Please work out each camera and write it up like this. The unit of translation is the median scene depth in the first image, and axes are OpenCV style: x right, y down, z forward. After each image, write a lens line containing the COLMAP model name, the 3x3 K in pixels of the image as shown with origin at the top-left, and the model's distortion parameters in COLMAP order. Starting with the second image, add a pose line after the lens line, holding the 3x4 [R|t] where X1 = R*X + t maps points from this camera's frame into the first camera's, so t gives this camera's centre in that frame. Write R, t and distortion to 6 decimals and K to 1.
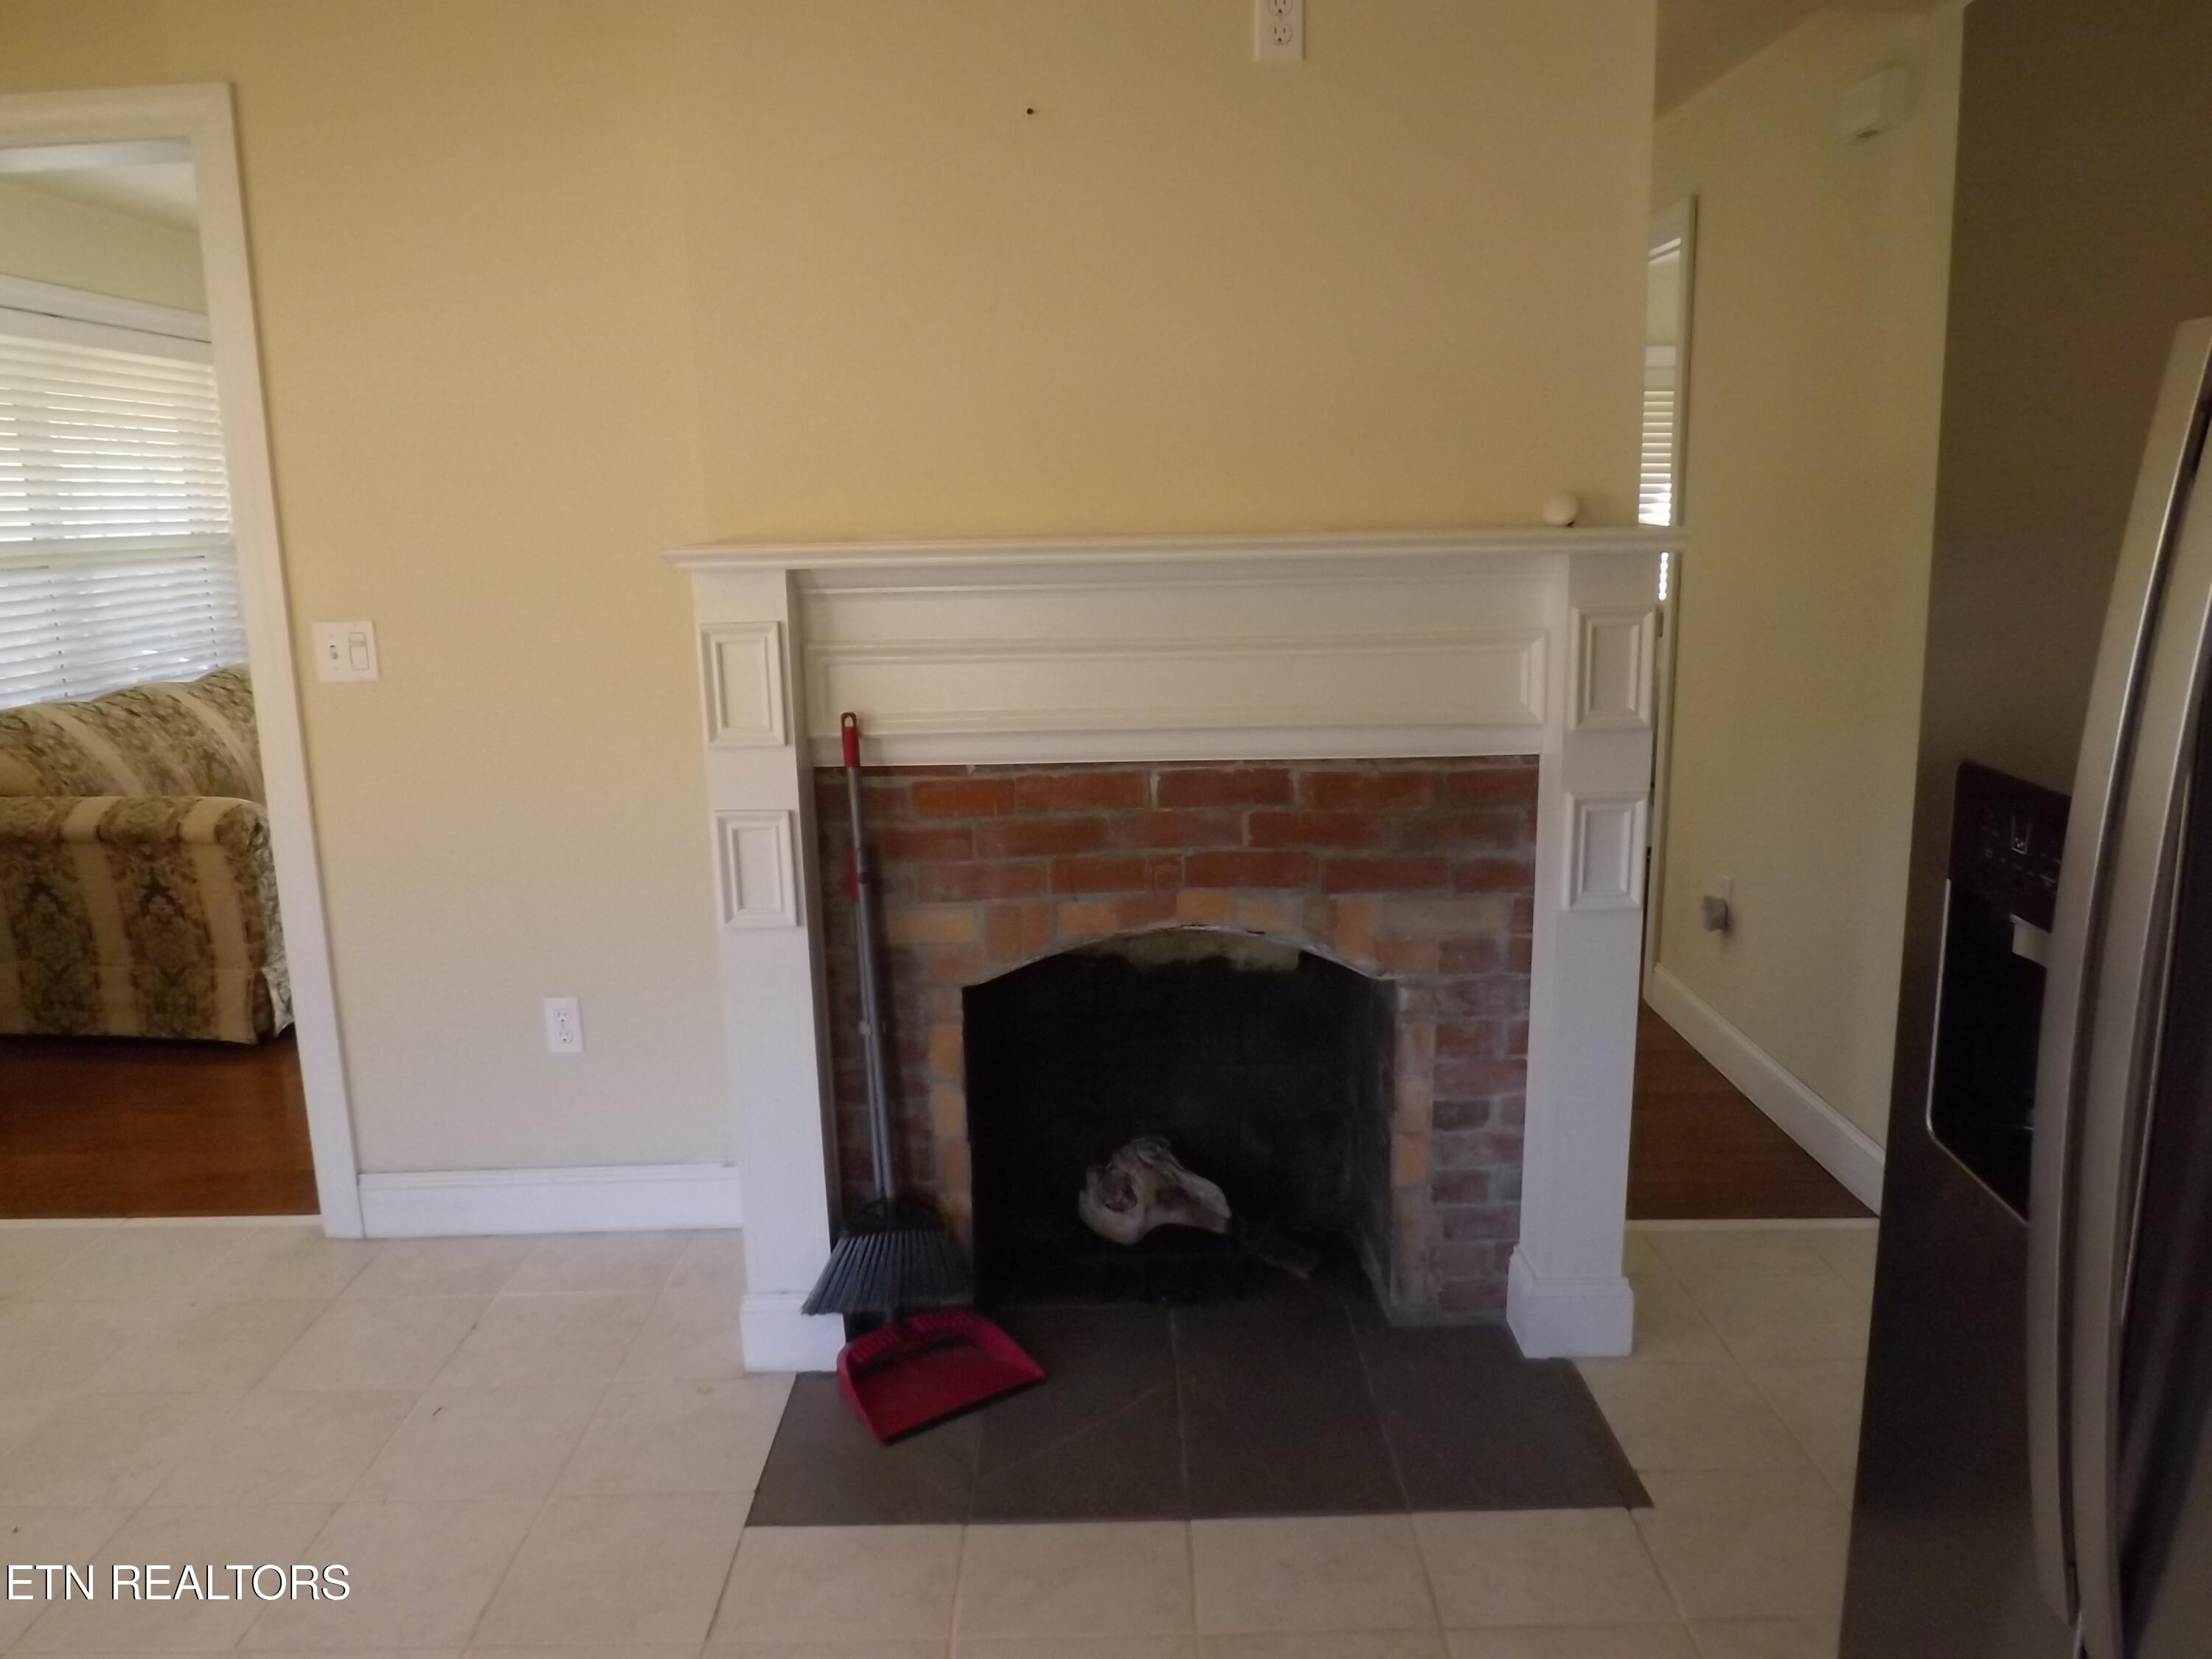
lens RADIAL K [[1578.6, 0, 1106.0], [0, 1578.6, 829.5], [0, 0, 1]] dist [-0.064734, -0.002056]
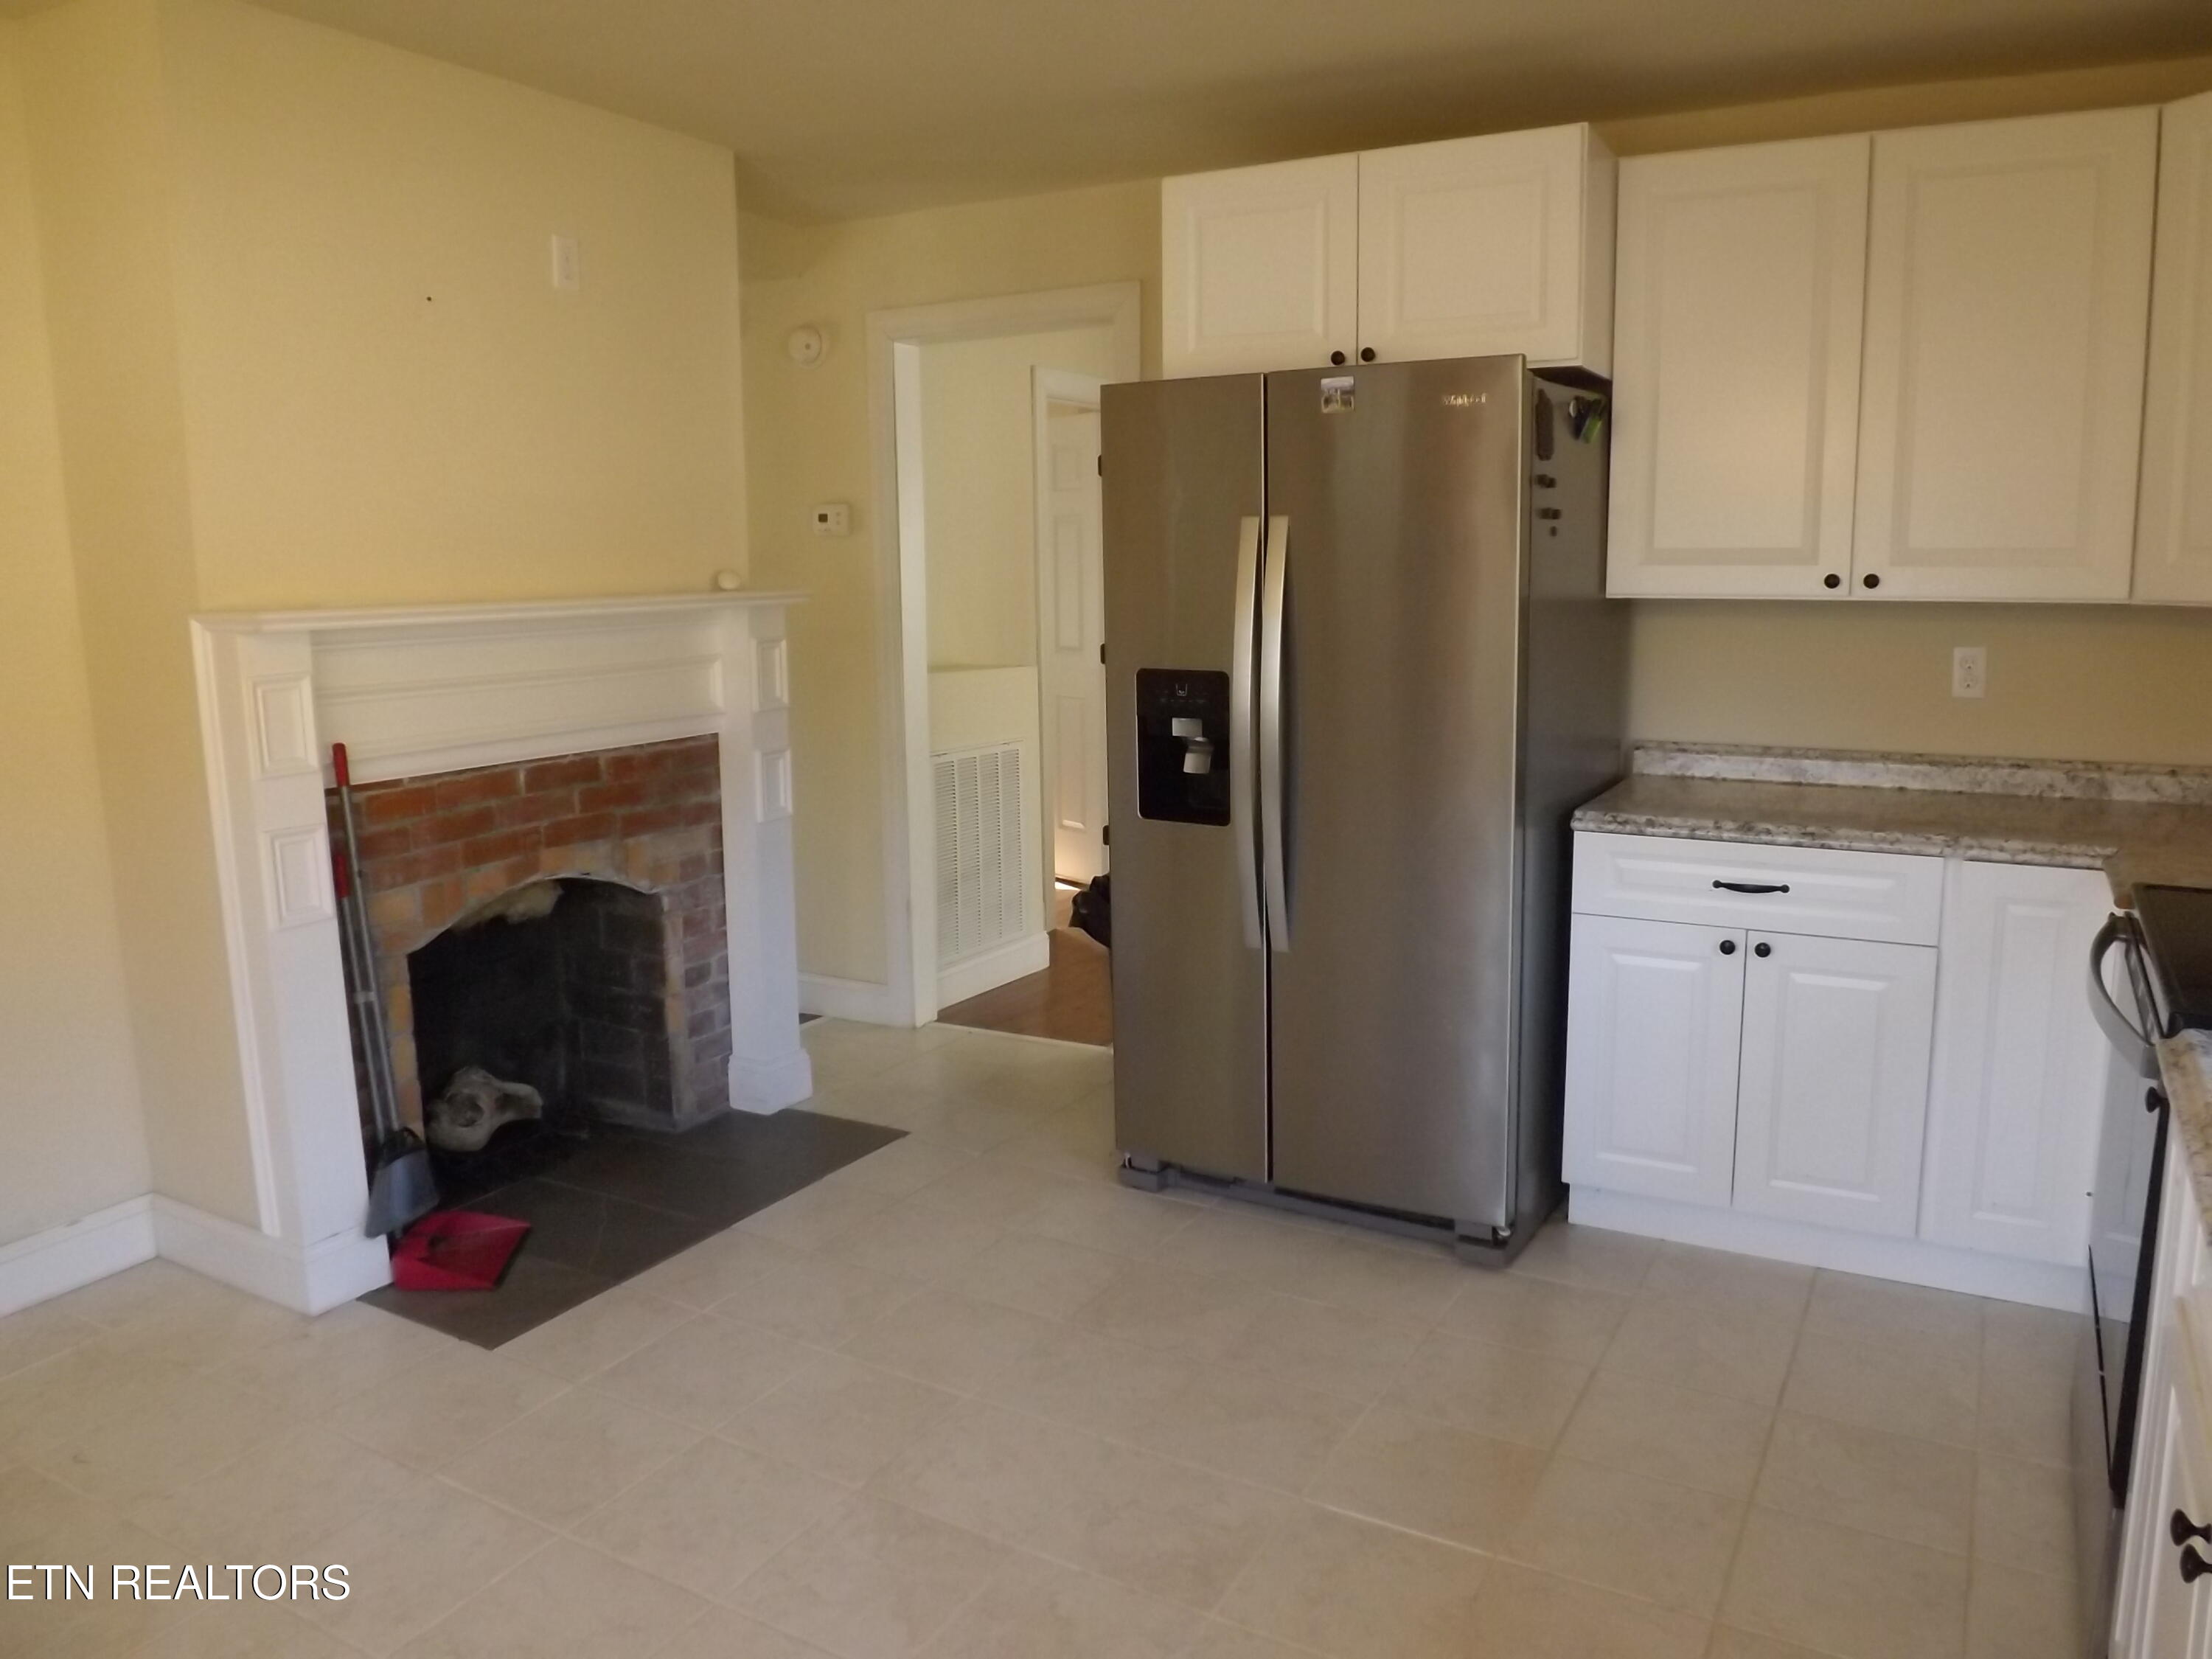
lens RADIAL K [[1666.0, 0, 1068.9], [0, 1666.0, 823.3], [0, 0, 1]] dist [0.003302, 0.000566]
pose [[0.511329, -0.126251, 0.850061, -0.965024], [0.180038, 0.982937, 0.037689, 0.042107], [-0.840315, 0.133772, 0.525334, -0.173582]]
